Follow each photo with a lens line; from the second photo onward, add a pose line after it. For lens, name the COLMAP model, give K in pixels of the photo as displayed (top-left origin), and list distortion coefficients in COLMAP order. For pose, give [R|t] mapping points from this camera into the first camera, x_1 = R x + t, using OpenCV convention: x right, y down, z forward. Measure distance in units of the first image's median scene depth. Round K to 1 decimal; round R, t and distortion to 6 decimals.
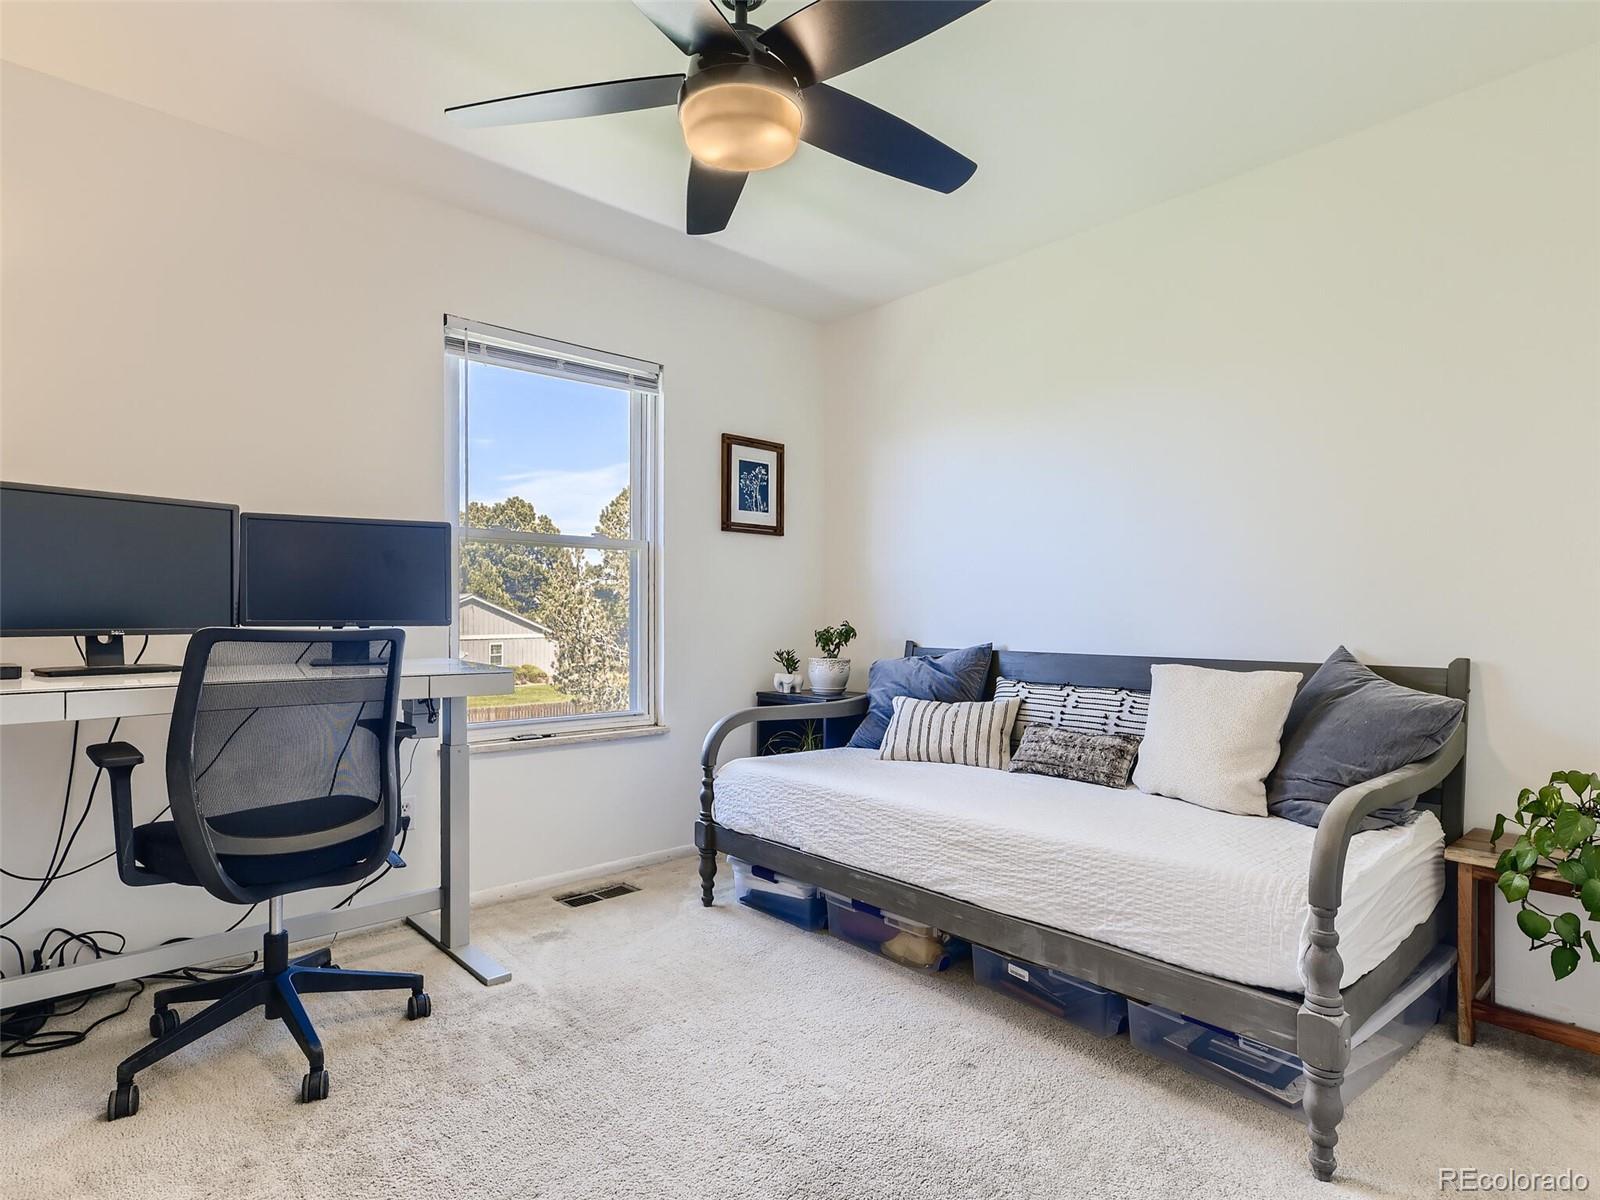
lens RADIAL K [[809.4, 0, 809.9], [0, 809.4, 603.1], [0, 0, 1]] dist [0.003369, 0.001015]
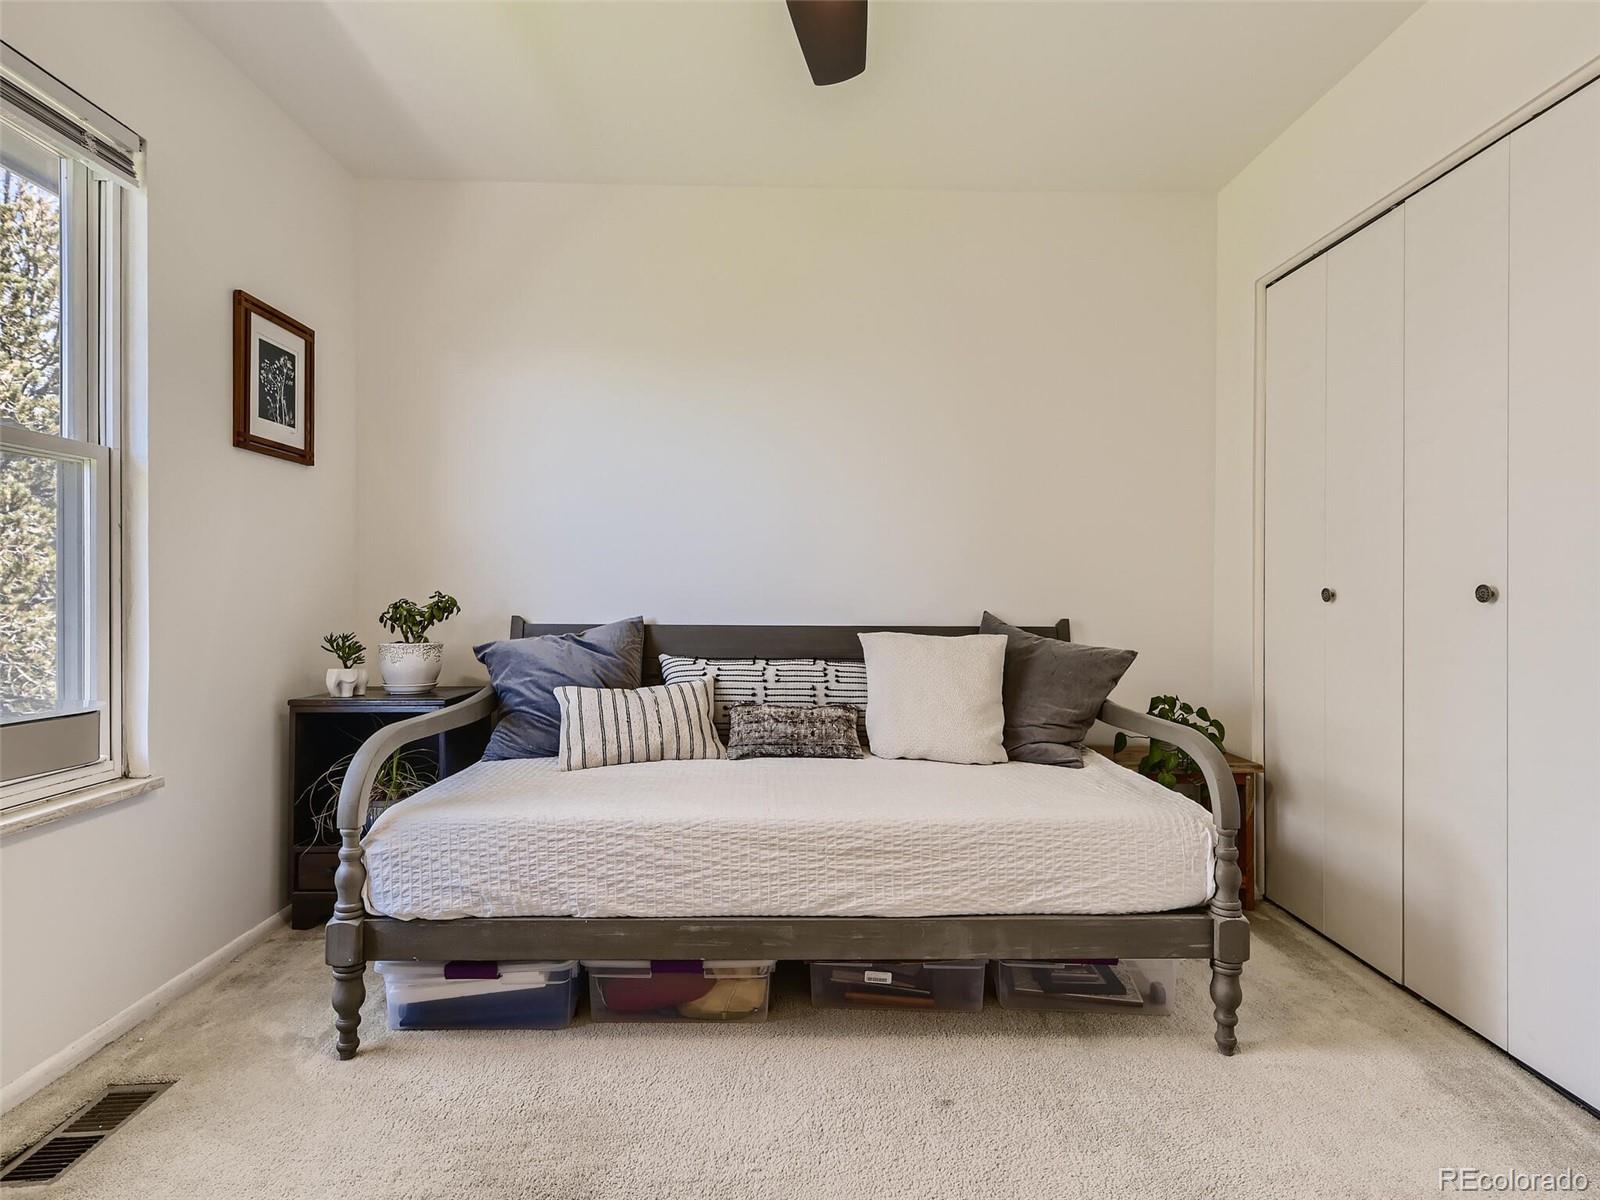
lens RADIAL K [[793.2, 0, 800.2], [0, 793.2, 578.5], [0, 0, 1]] dist [0.002160, 0.000892]
pose [[0.675119, 0.011229, 0.737623, -0.349580], [-0.015771, 0.999875, -0.000787, 0.007825], [-0.737540, -0.011102, 0.675212, 0.352762]]
